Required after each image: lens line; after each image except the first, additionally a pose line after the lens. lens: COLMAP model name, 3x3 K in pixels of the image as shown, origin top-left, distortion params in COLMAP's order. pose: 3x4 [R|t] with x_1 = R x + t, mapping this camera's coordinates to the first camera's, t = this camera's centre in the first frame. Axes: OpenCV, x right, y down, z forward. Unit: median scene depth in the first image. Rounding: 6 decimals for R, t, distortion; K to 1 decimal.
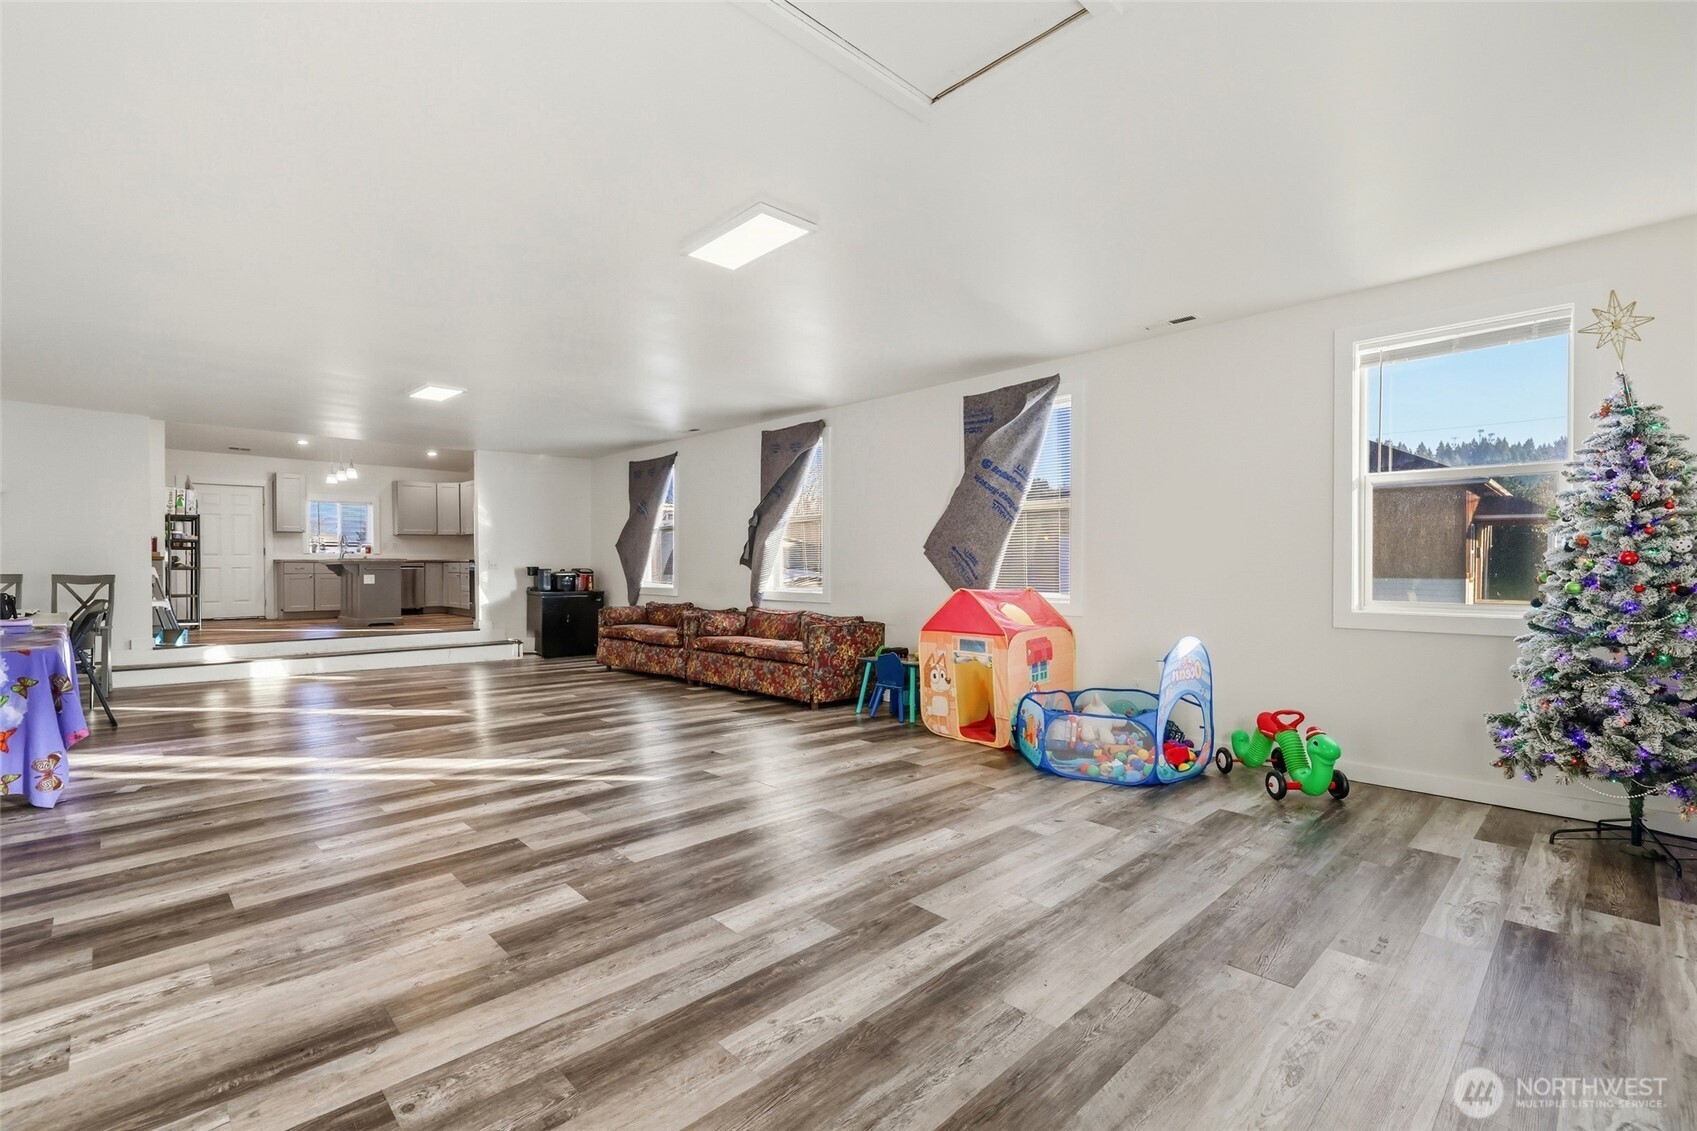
lens RADIAL K [[761.3, 0, 848.5], [0, 761.3, 565.5], [0, 0, 1]] dist [0.001531, 0.000178]
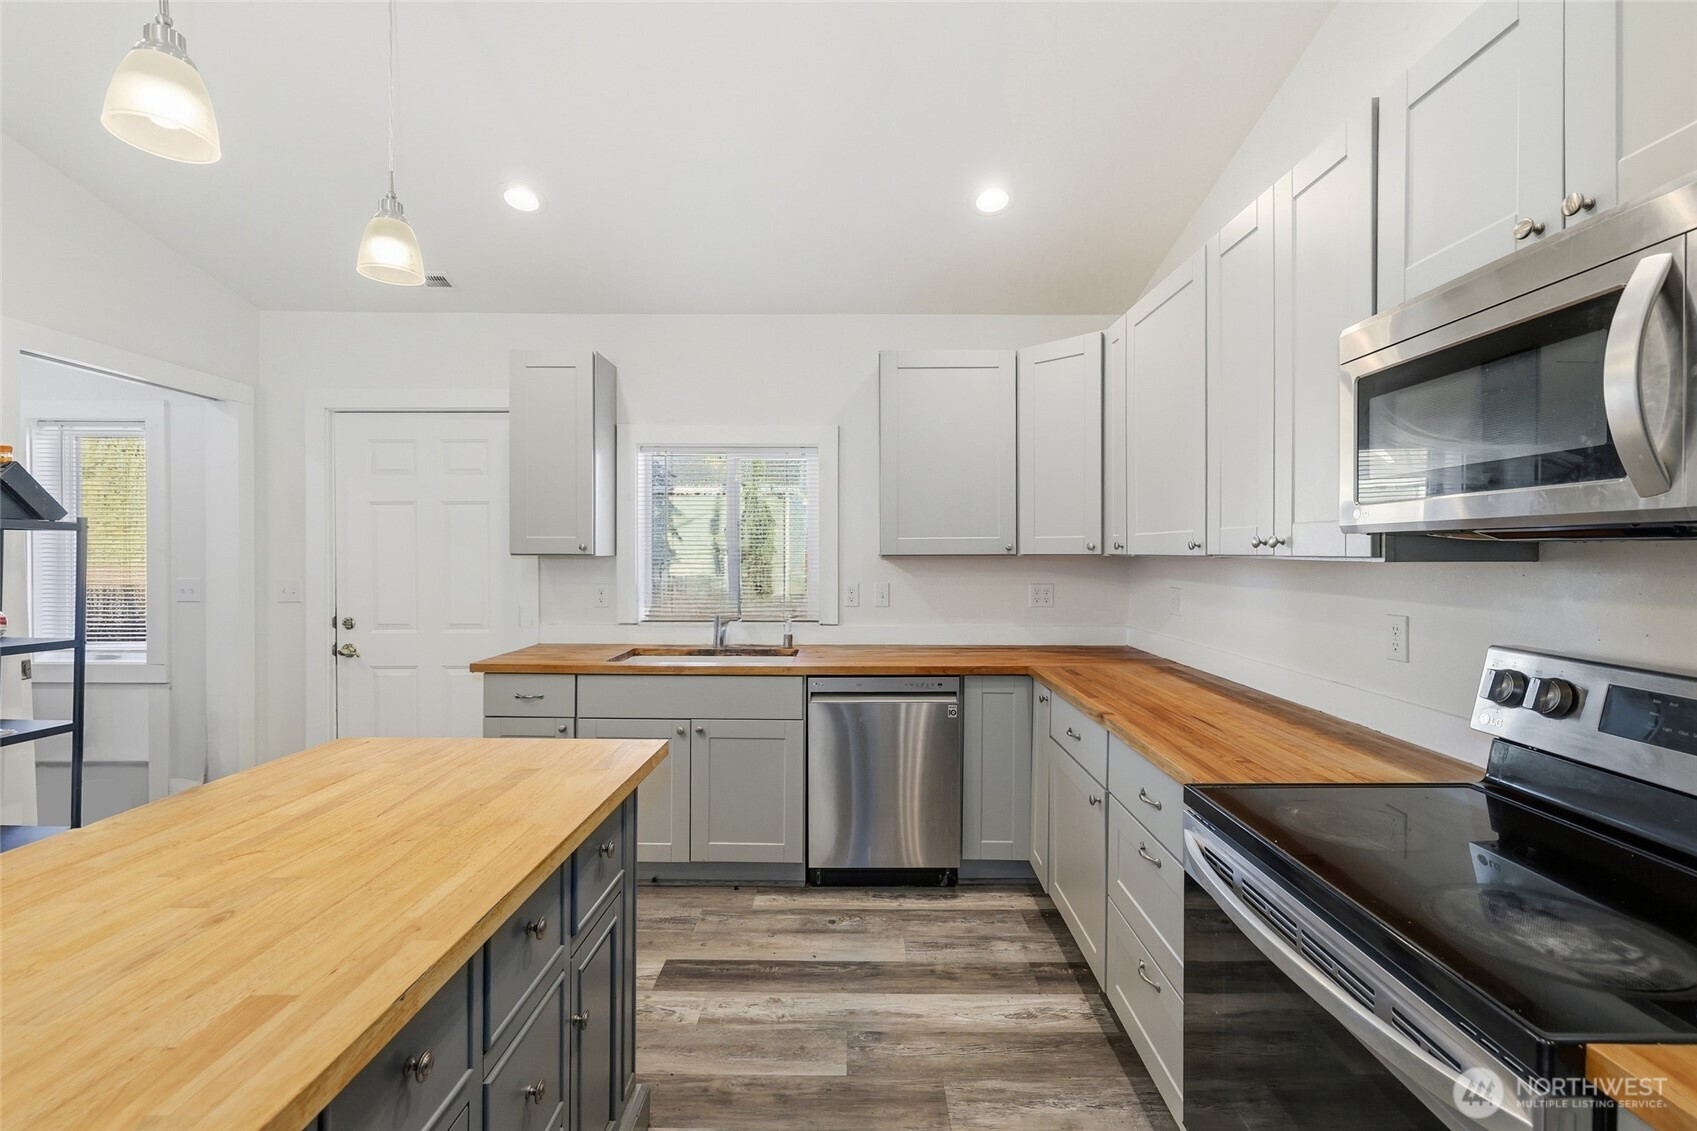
lens RADIAL K [[732.8, 0, 856.3], [0, 732.8, 555.7], [0, 0, 1]] dist [0.000404, -0.000092]
pose [[0.715856, 0.005122, -0.698229, -0.949348], [-0.005639, 0.999983, 0.001554, -0.093343], [0.698225, 0.002824, 0.715873, 1.829837]]
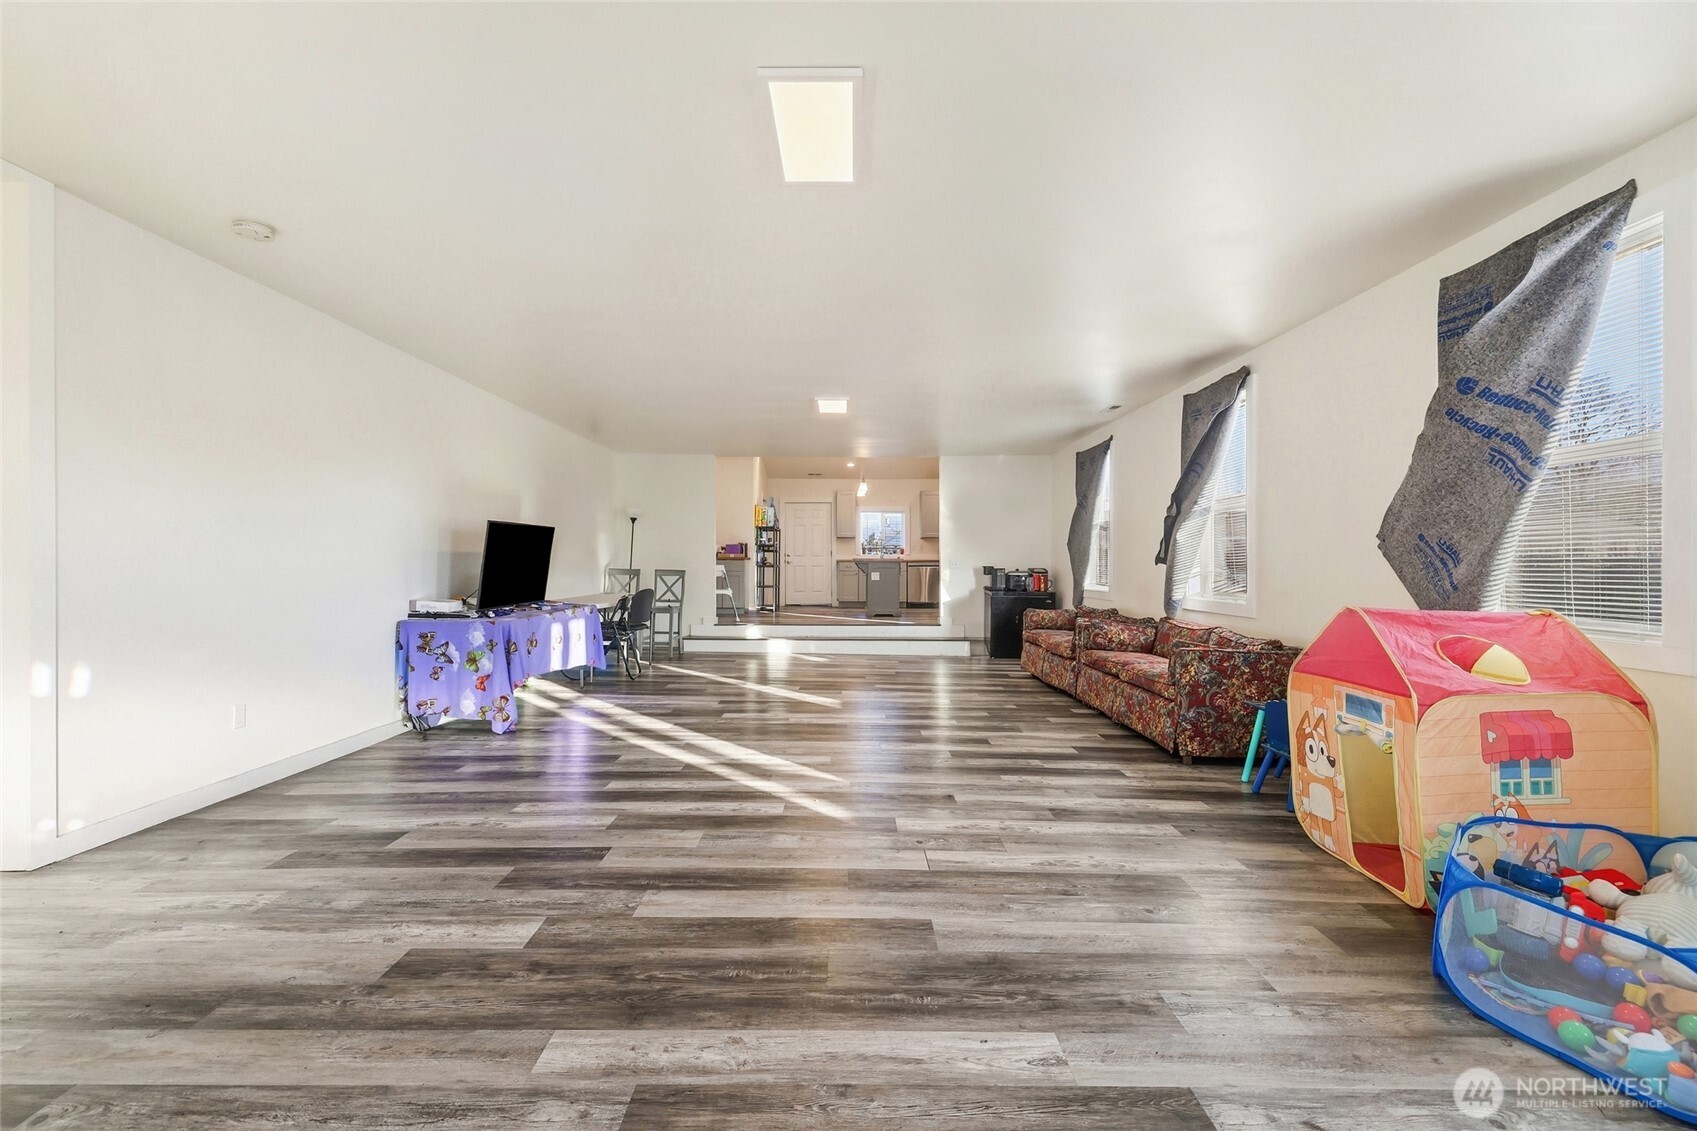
lens RADIAL K [[732.8, 0, 856.3], [0, 732.8, 555.7], [0, 0, 1]] dist [0.000404, -0.000092]
pose [[0.717998, -0.005340, -0.696025, 0.243242], [-0.004278, 0.999918, -0.012084, 0.000526], [0.696032, 0.011654, 0.717916, 0.310030]]
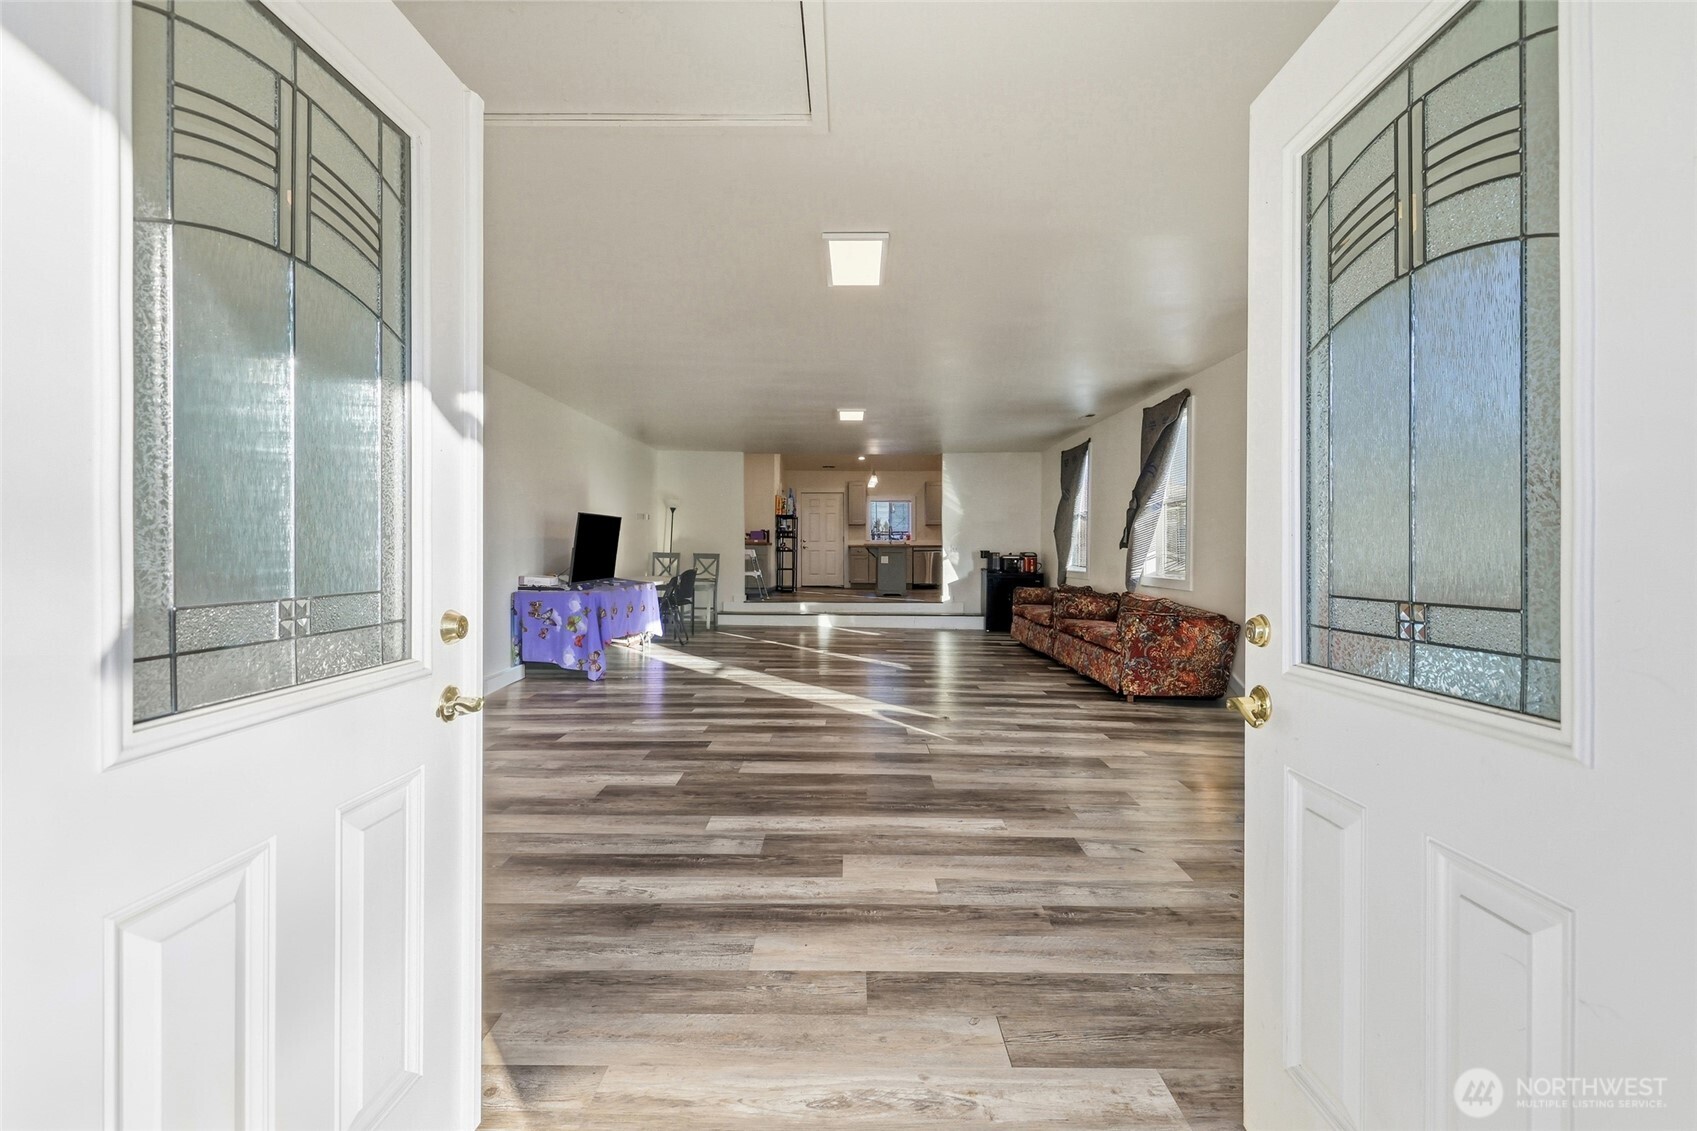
lens RADIAL K [[732.8, 0, 856.3], [0, 732.8, 555.7], [0, 0, 1]] dist [0.000404, -0.000092]
pose [[0.713229, 0.009017, -0.700873, 0.391061], [-0.005393, 0.999958, 0.007378, 0.003987], [0.700910, -0.001482, 0.713248, 0.129713]]
